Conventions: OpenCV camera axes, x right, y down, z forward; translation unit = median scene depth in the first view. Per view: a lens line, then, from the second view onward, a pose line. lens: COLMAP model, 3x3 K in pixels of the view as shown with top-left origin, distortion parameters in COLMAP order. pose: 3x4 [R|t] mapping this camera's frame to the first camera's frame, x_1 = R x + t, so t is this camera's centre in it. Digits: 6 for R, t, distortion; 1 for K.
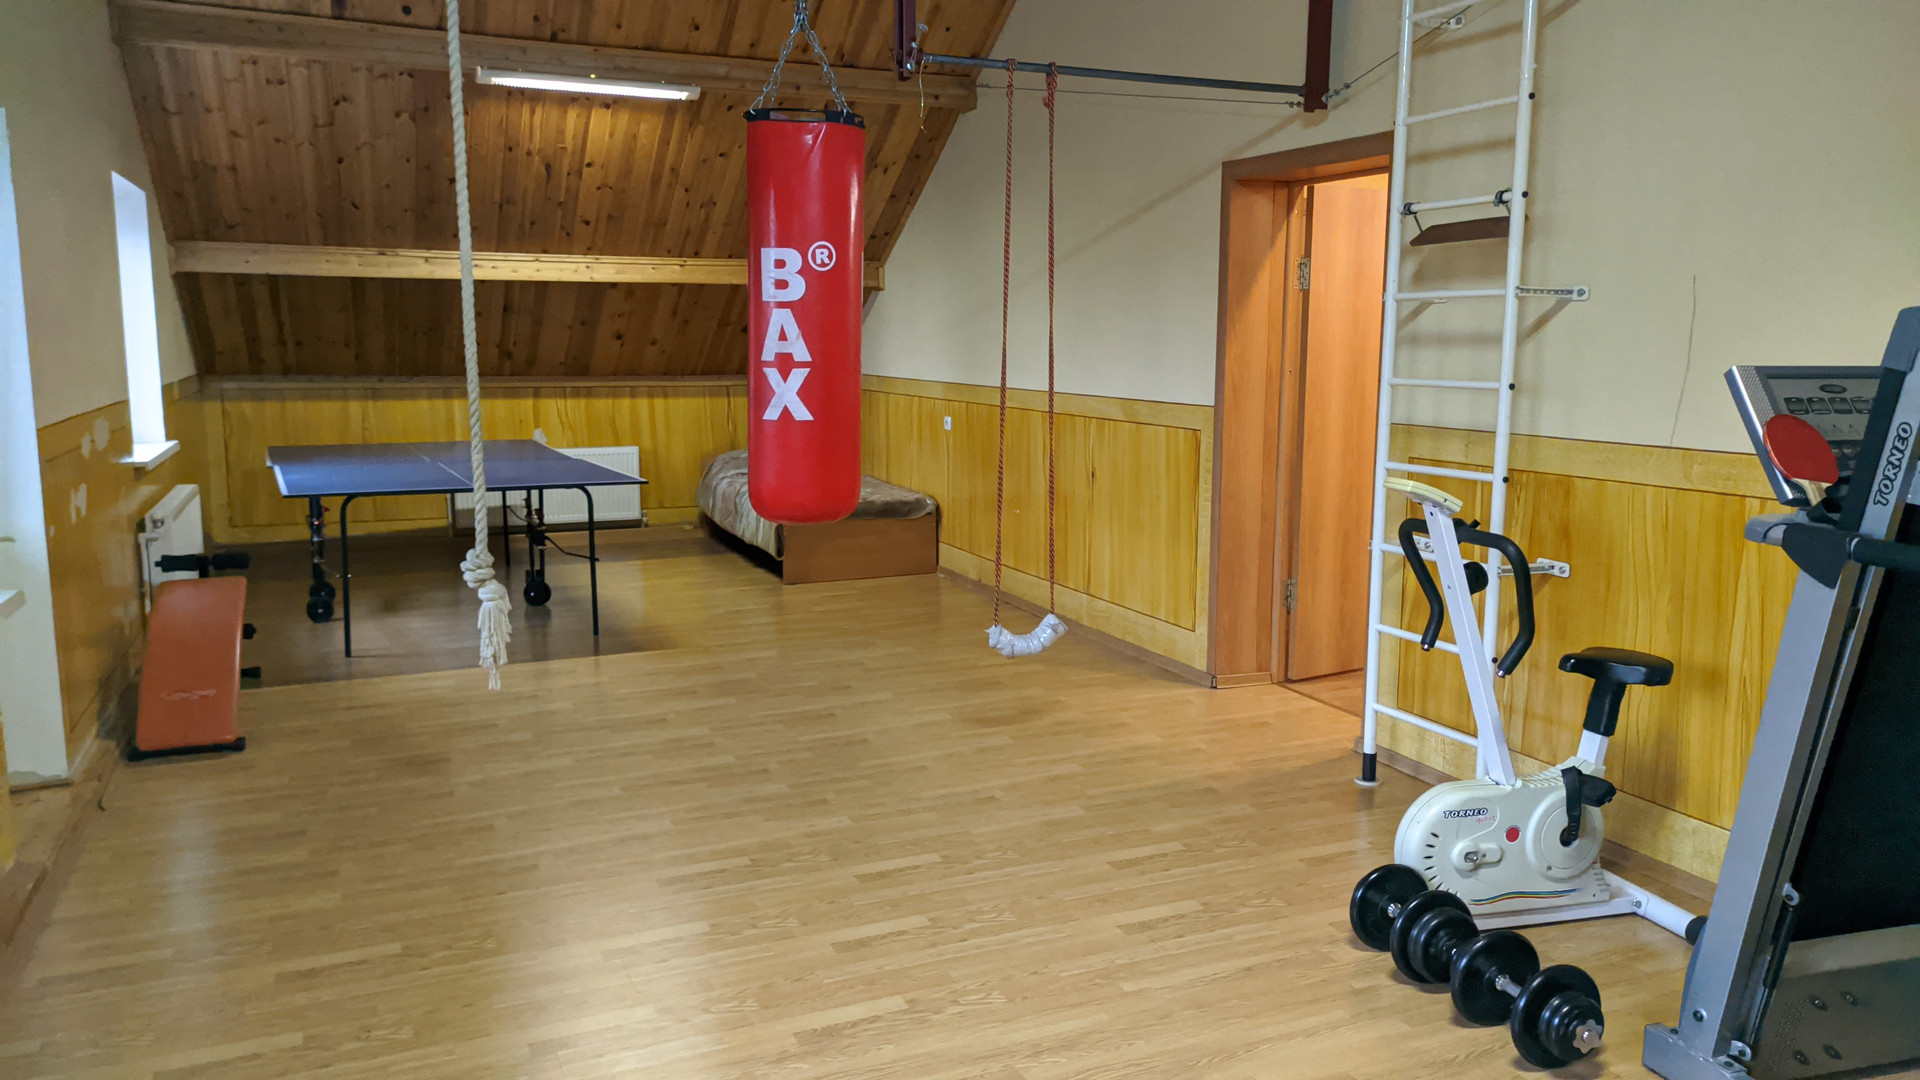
lens RADIAL K [[1392.0, 0, 960.0], [0, 1392.0, 540.0], [0, 0, 1]] dist [0.002501, 0.000386]
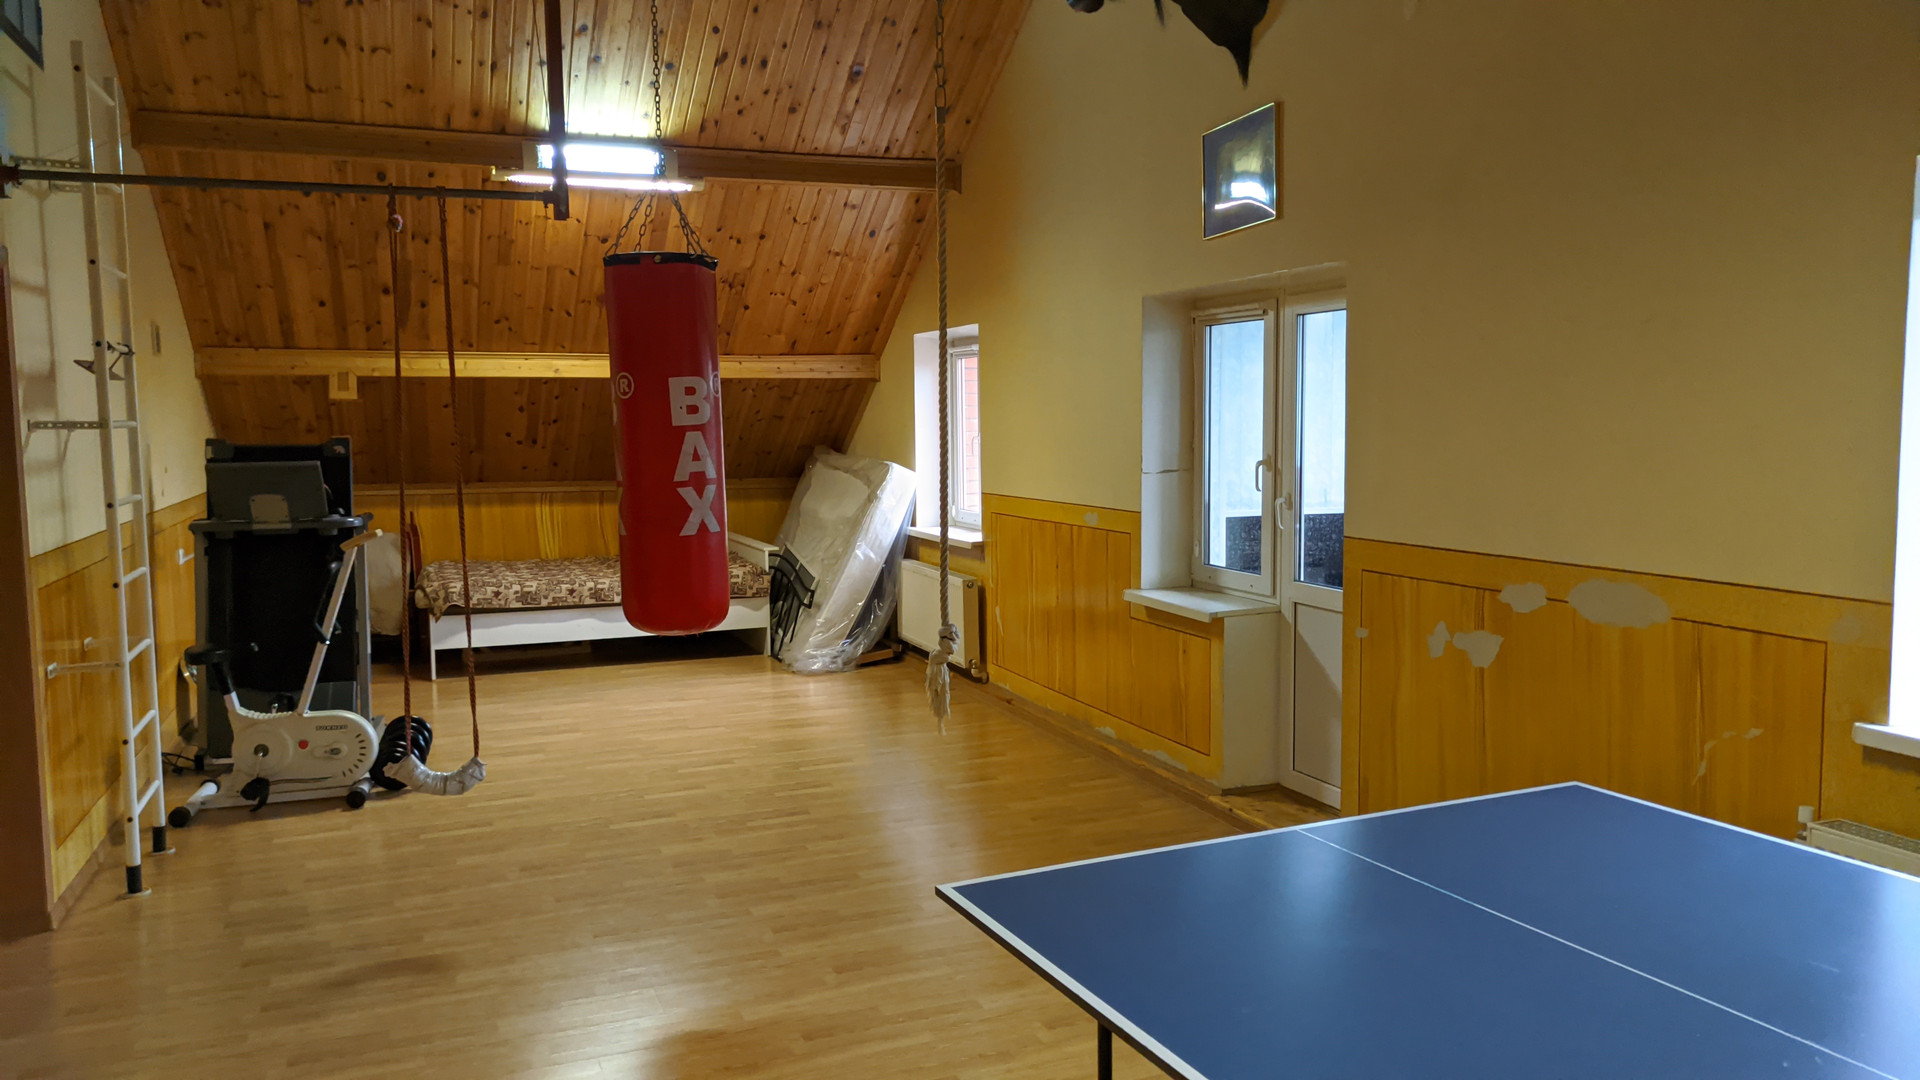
lens RADIAL K [[1392.0, 0, 960.0], [0, 1392.0, 540.0], [0, 0, 1]] dist [0.002501, 0.000386]
pose [[-0.999526, -0.004349, 0.030486, -0.374529], [0.002607, 0.974474, 0.224487, -0.333557], [-0.030684, 0.224460, -0.974000, 2.109890]]
